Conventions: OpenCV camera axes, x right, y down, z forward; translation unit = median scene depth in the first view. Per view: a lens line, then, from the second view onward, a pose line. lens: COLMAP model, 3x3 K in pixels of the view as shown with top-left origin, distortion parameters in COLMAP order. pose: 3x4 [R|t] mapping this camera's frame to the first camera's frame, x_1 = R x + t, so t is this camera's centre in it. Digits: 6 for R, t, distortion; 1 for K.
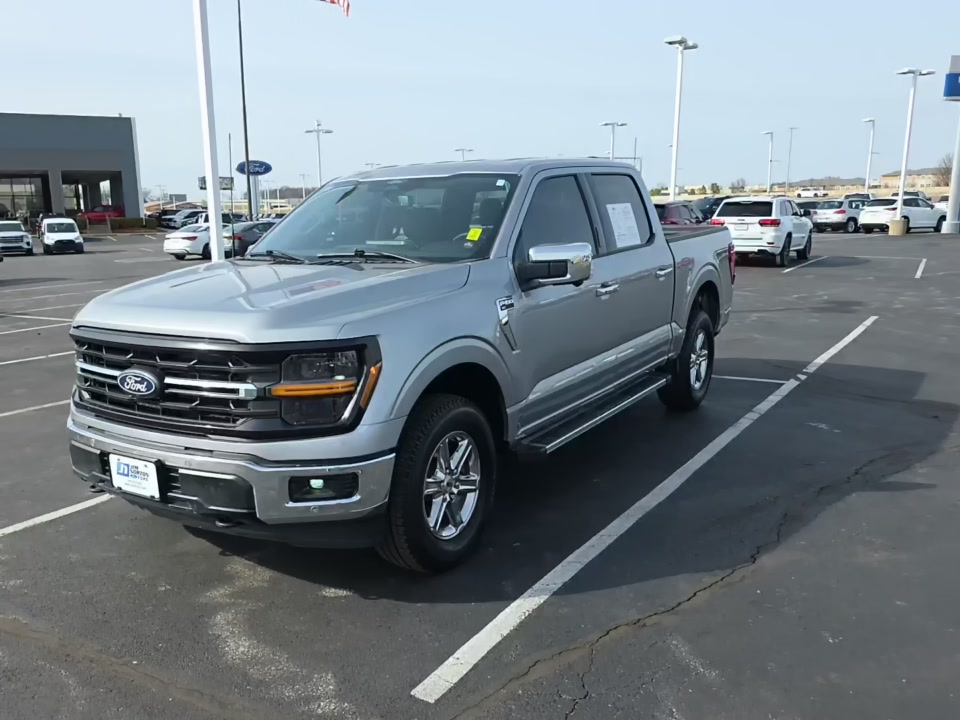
lens RADIAL K [[883.3, 0, 480.0], [0, 883.3, 360.0], [0, 0, 1]] dist [-0.012292, -0.005573]
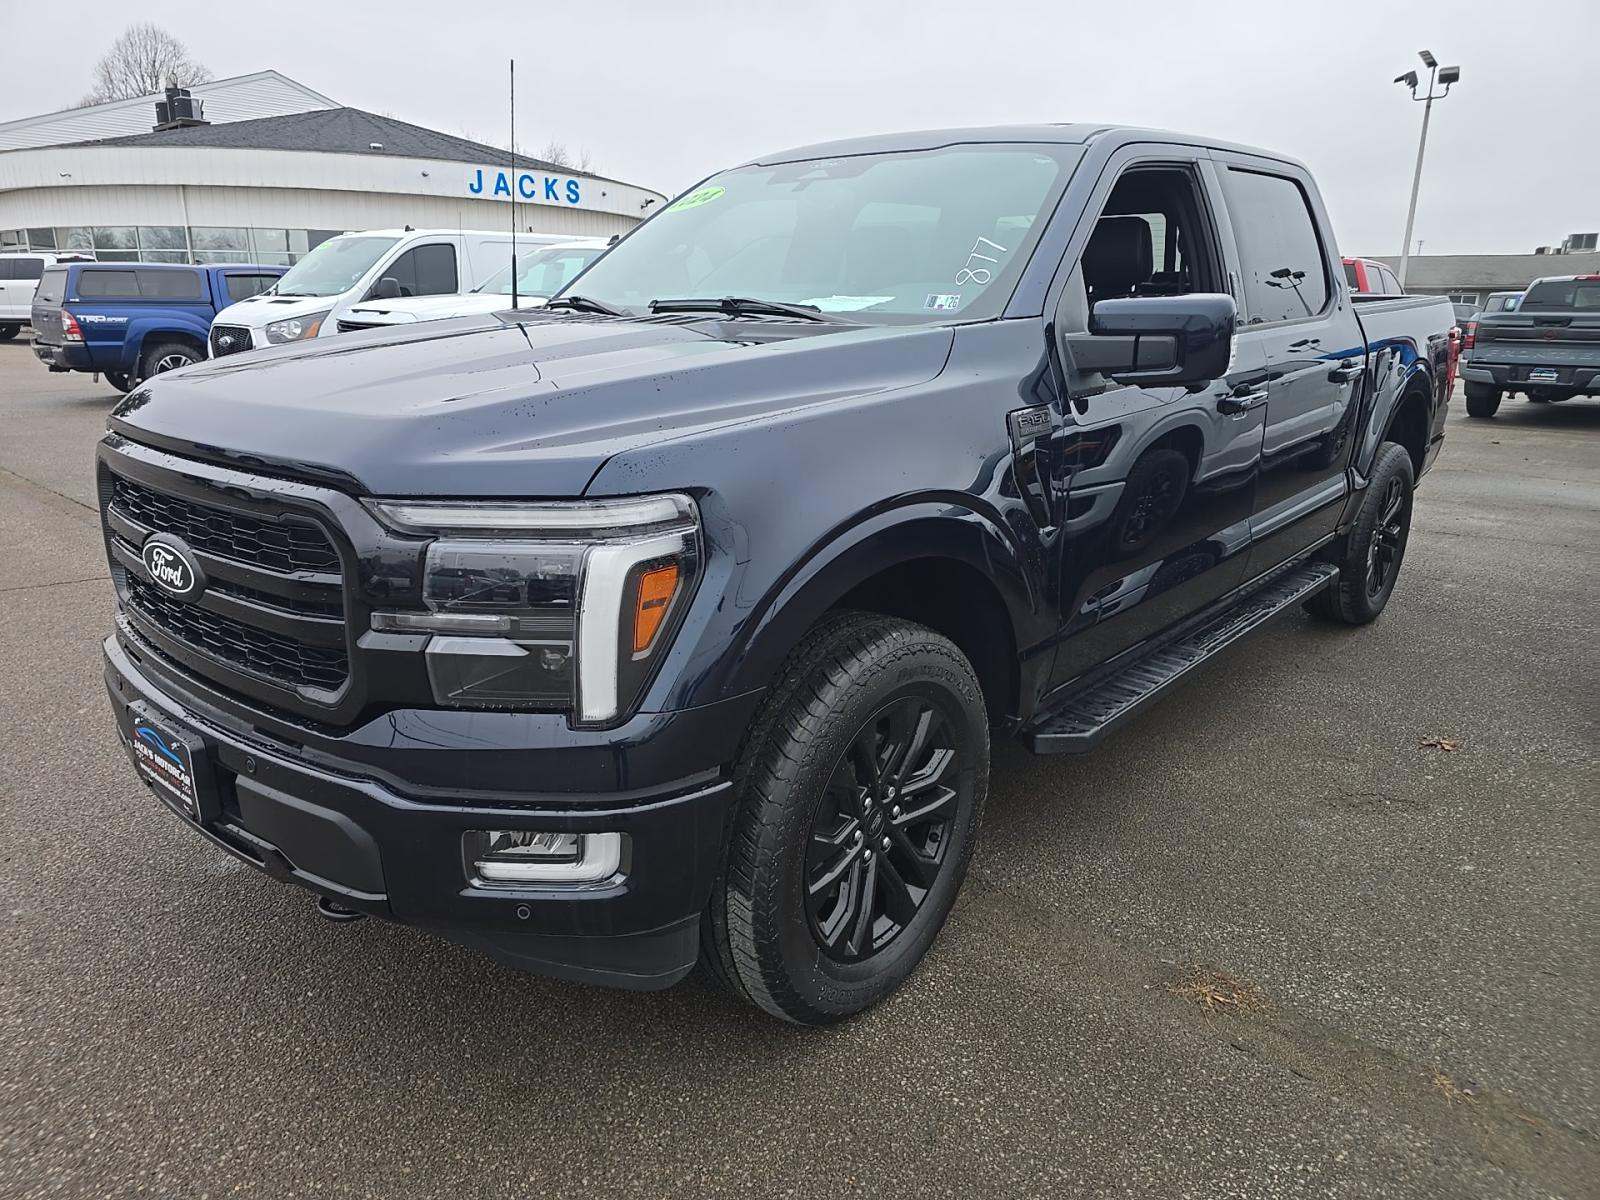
lens RADIAL K [[1219.2, 0, 800.0], [0, 1219.2, 600.0], [0, 0, 1]] dist [0.004924, 0.001373]
pose [[0.985462, 0.070256, -0.154692, 0.018260], [-0.055739, 0.993794, 0.096263, -0.033081], [0.160495, -0.086241, 0.983262, 0.443035]]
